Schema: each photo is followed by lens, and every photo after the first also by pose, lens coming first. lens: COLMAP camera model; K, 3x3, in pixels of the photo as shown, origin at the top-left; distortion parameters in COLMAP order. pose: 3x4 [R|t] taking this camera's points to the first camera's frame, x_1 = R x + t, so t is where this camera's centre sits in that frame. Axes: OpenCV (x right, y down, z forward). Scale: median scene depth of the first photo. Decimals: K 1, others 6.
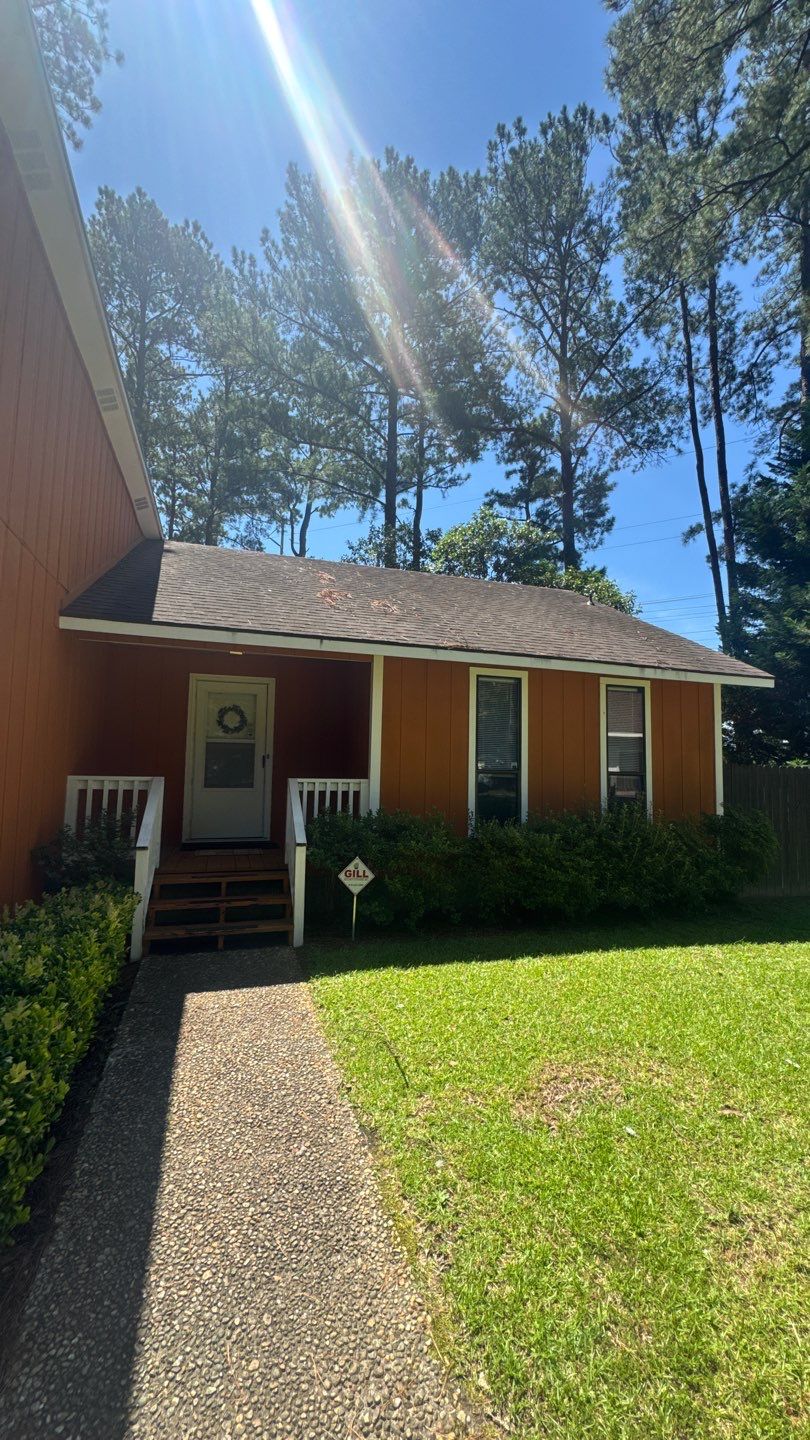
lens RADIAL K [[579.6, 0, 410.8], [0, 579.6, 714.1], [0, 0, 1]] dist [-0.000989, 0.001190]
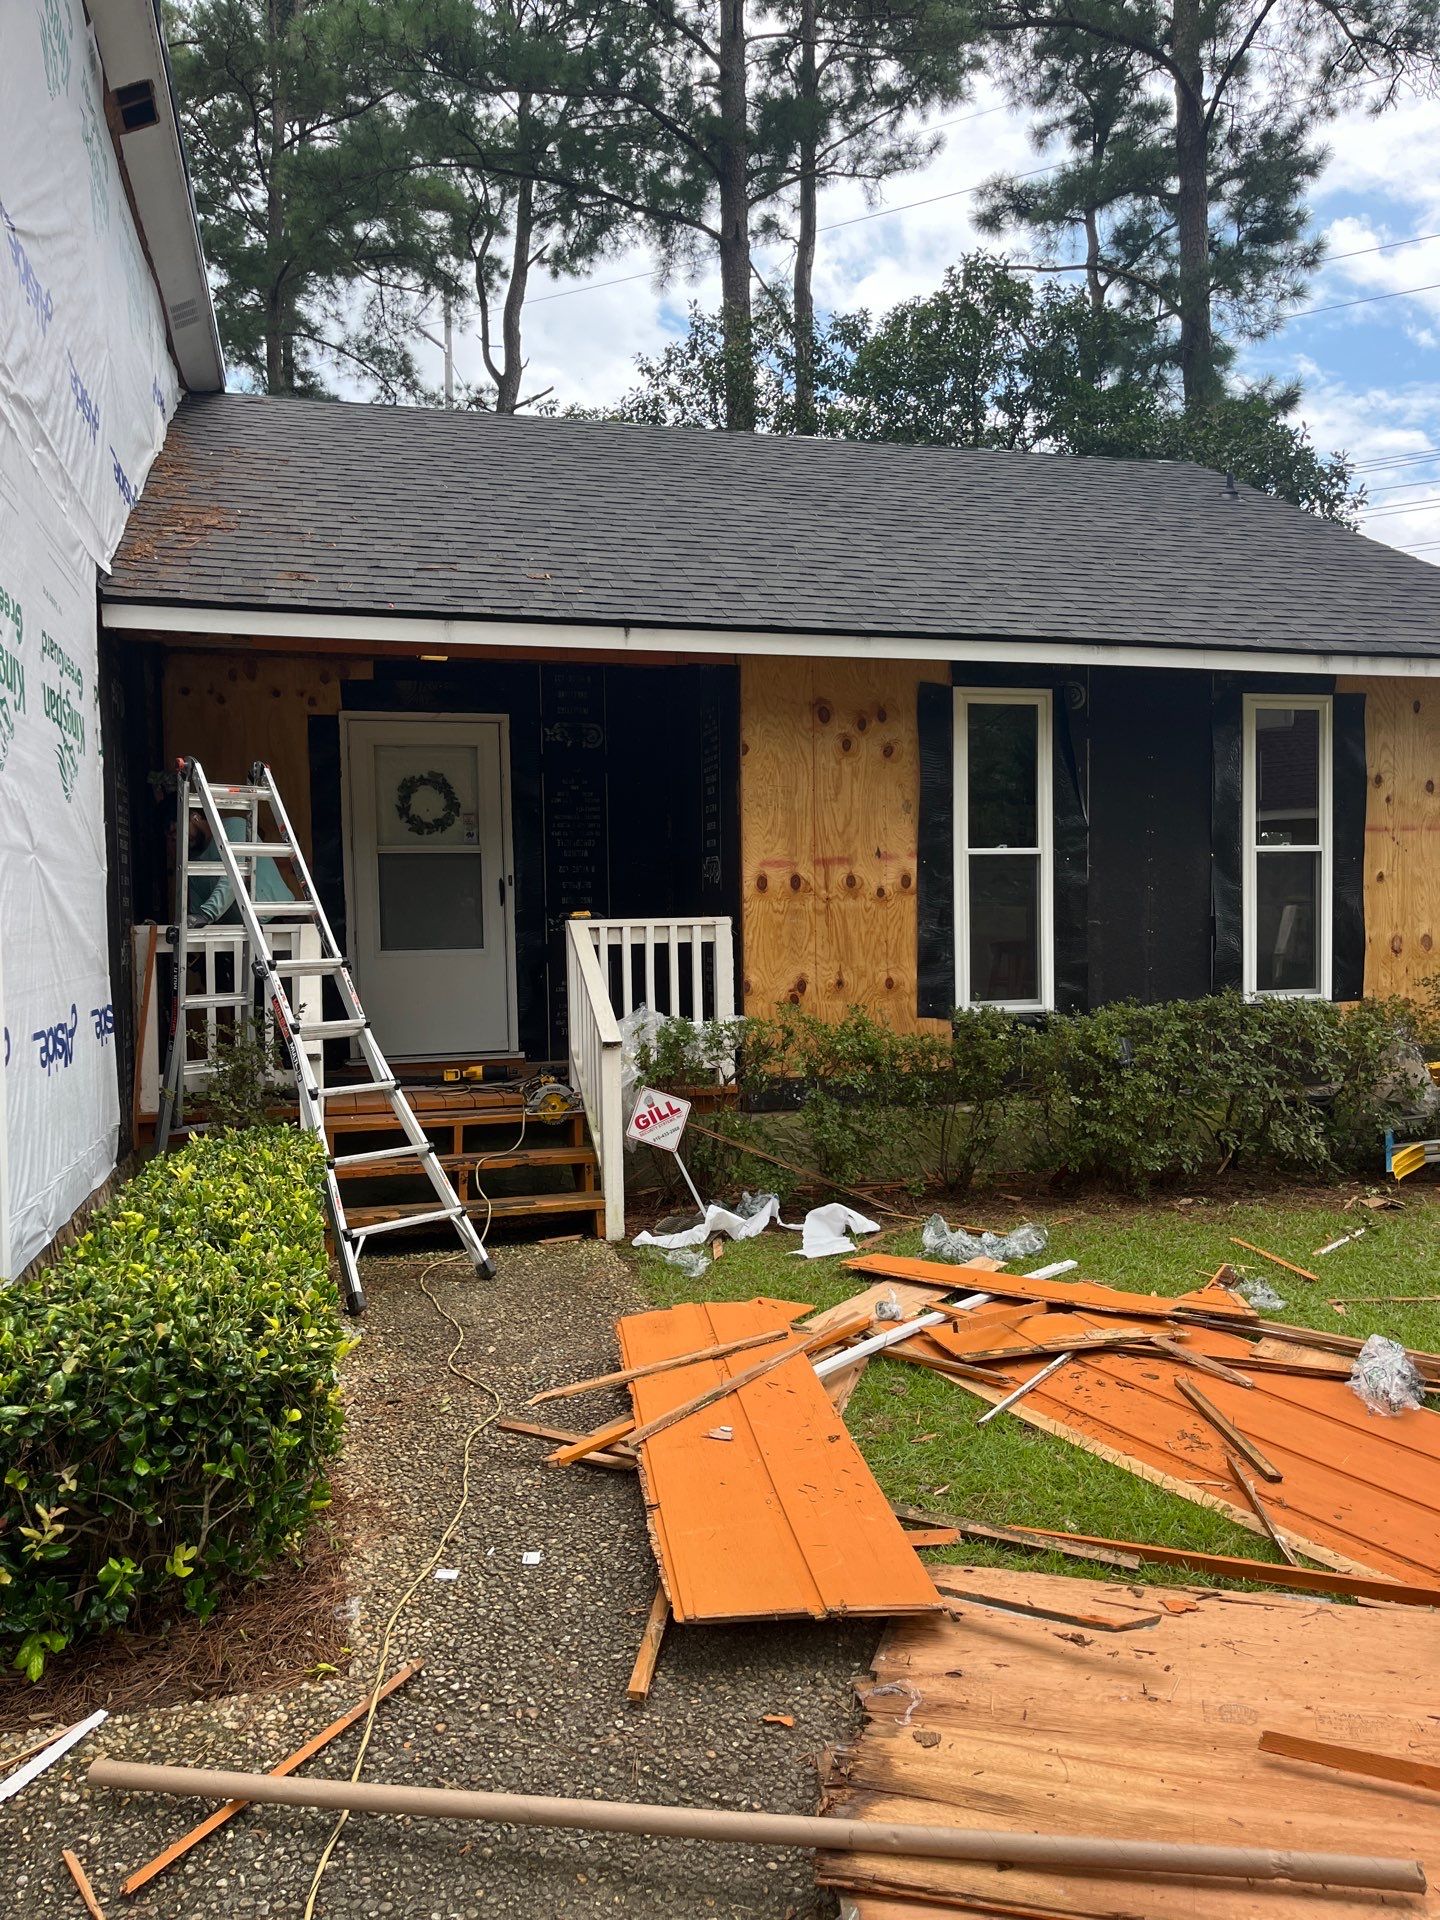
lens RADIAL K [[1457.0, 0, 724.0], [0, 1457.0, 965.8], [0, 0, 1]] dist [0.080461, -0.105673]
pose [[0.998319, -0.026504, -0.051535, -0.003589], [0.032798, 0.991566, 0.125386, -0.000183], [0.047777, -0.126866, 0.990769, -0.044222]]
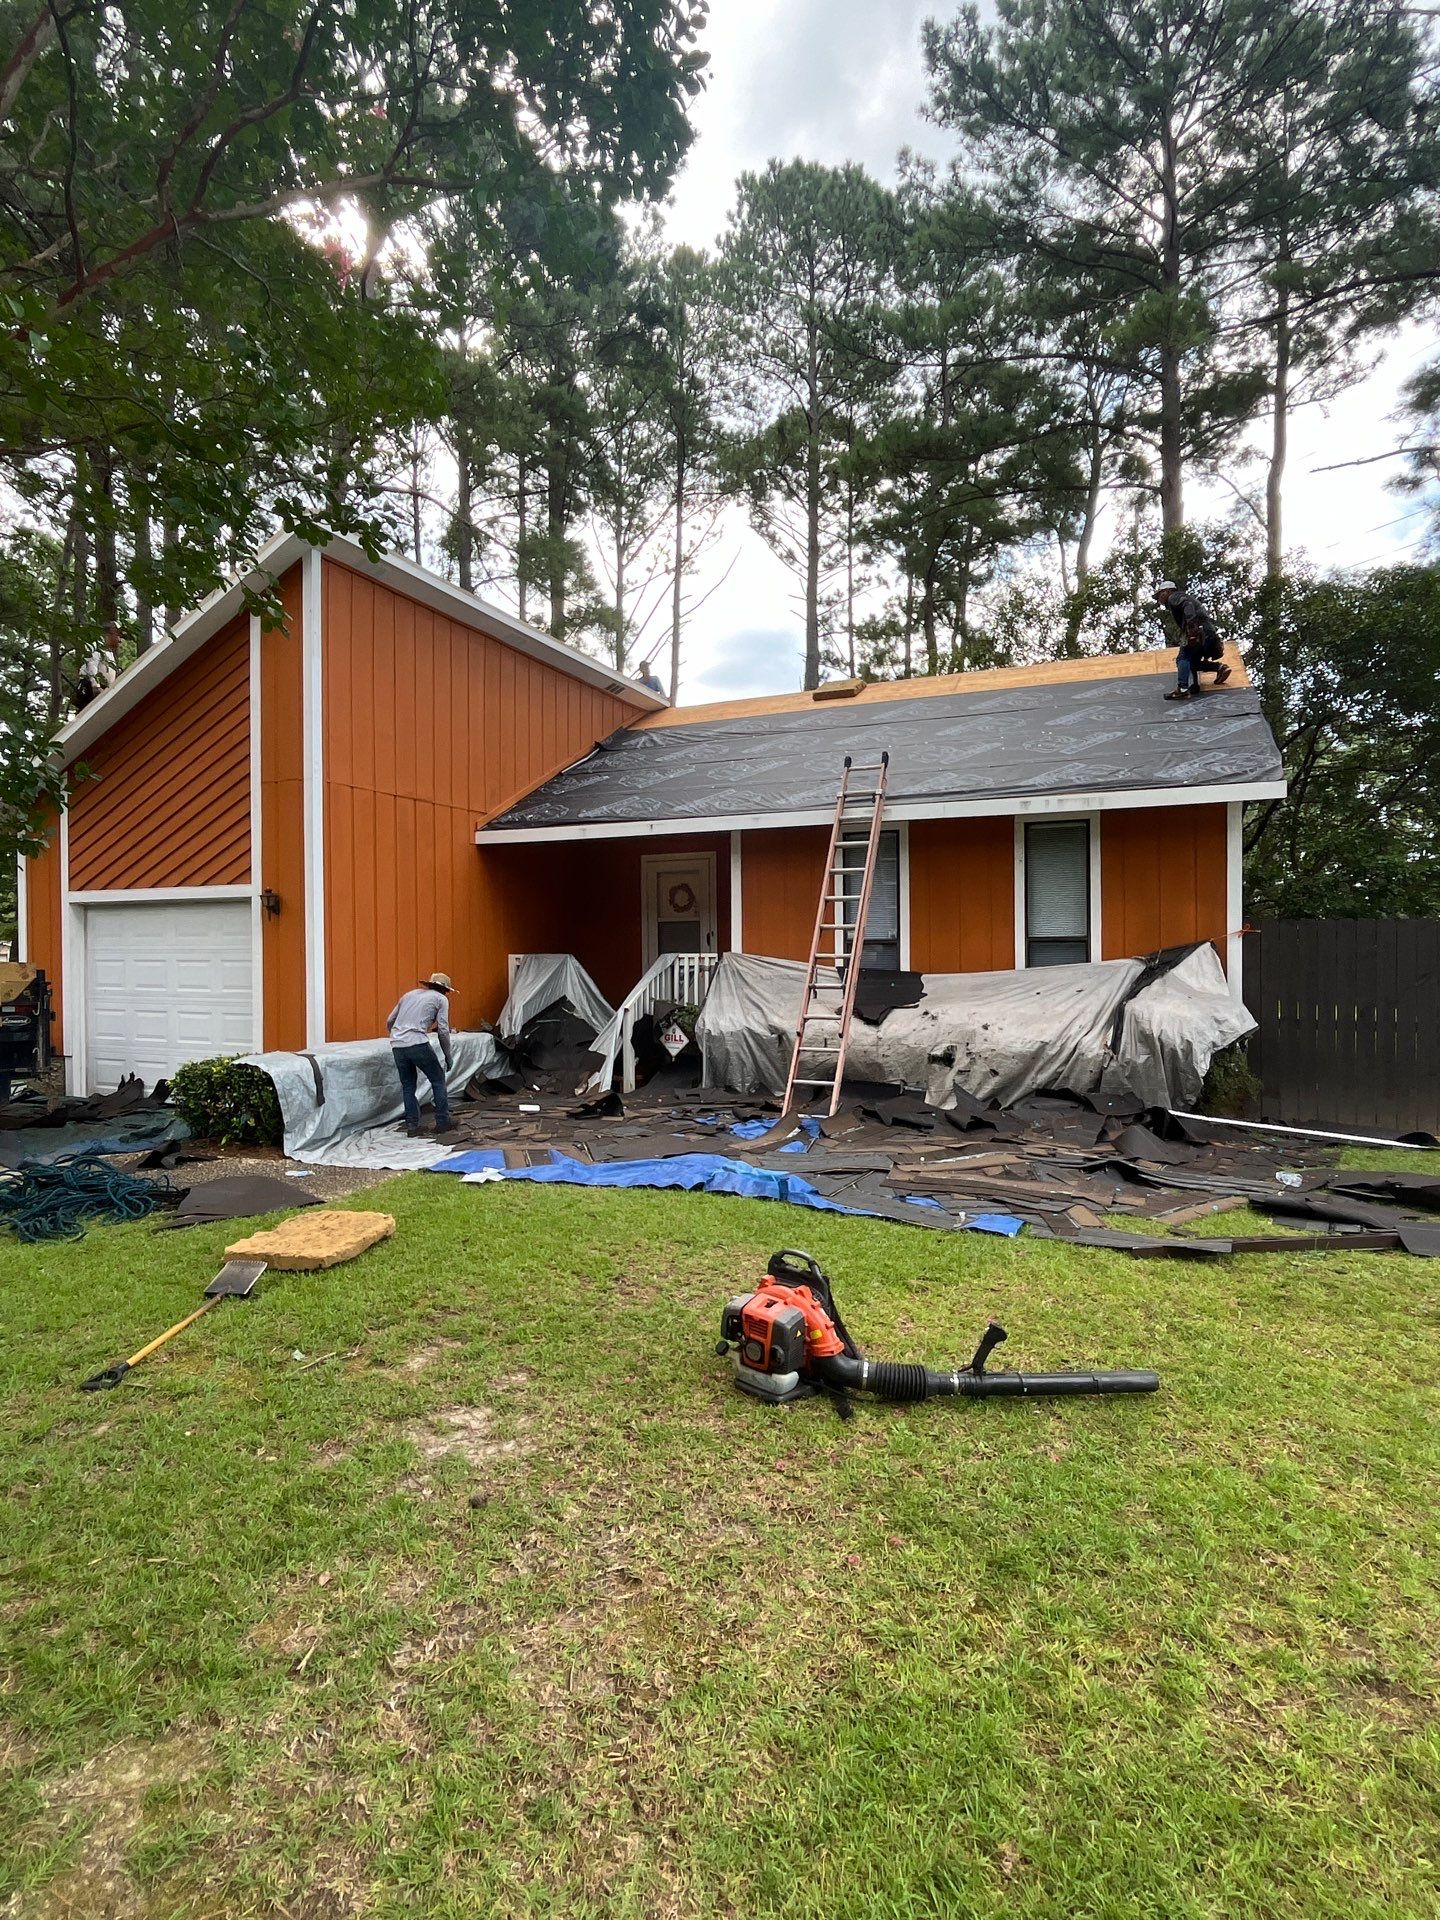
lens RADIAL K [[953.9, 0, 721.0], [0, 953.9, 971.8], [0, 0, 1]] dist [-0.002939, 0.000713]
pose [[0.767576, -0.010306, -0.640875, 0.205913], [0.083387, 0.992979, 0.083904, 0.000983], [0.635510, -0.117843, 0.763046, -0.057253]]
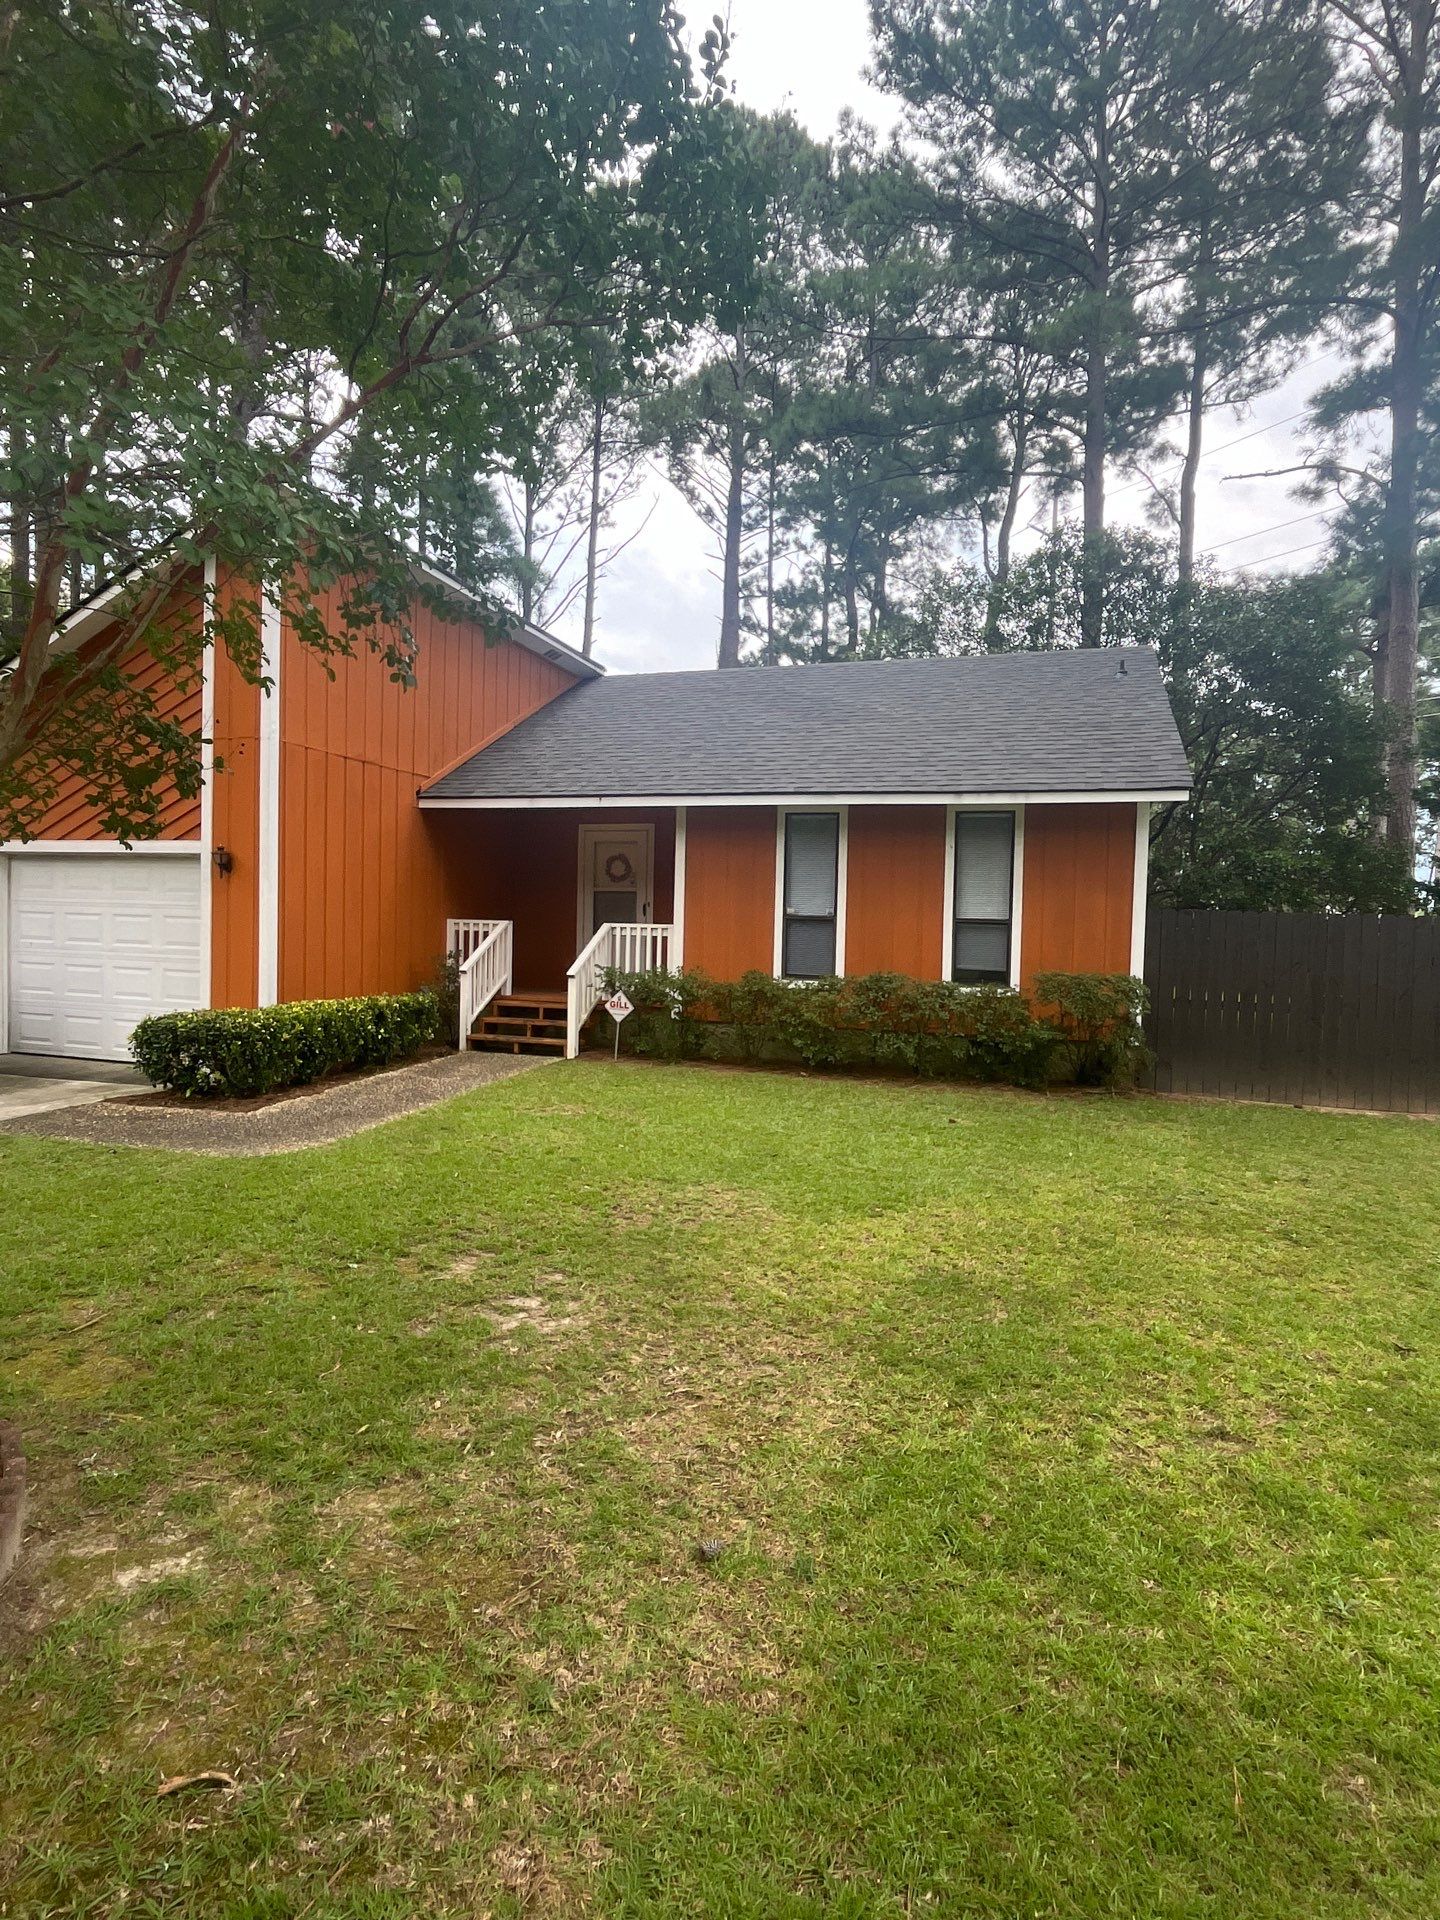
lens RADIAL K [[1001.6, 0, 719.1], [0, 1001.6, 968.4], [0, 0, 1]] dist [-0.003575, 0.000763]
pose [[0.829078, 0.025174, -0.558566, 0.211506], [0.046195, 0.992487, 0.113298, -0.001934], [0.557222, -0.119736, 0.821686, -0.091359]]
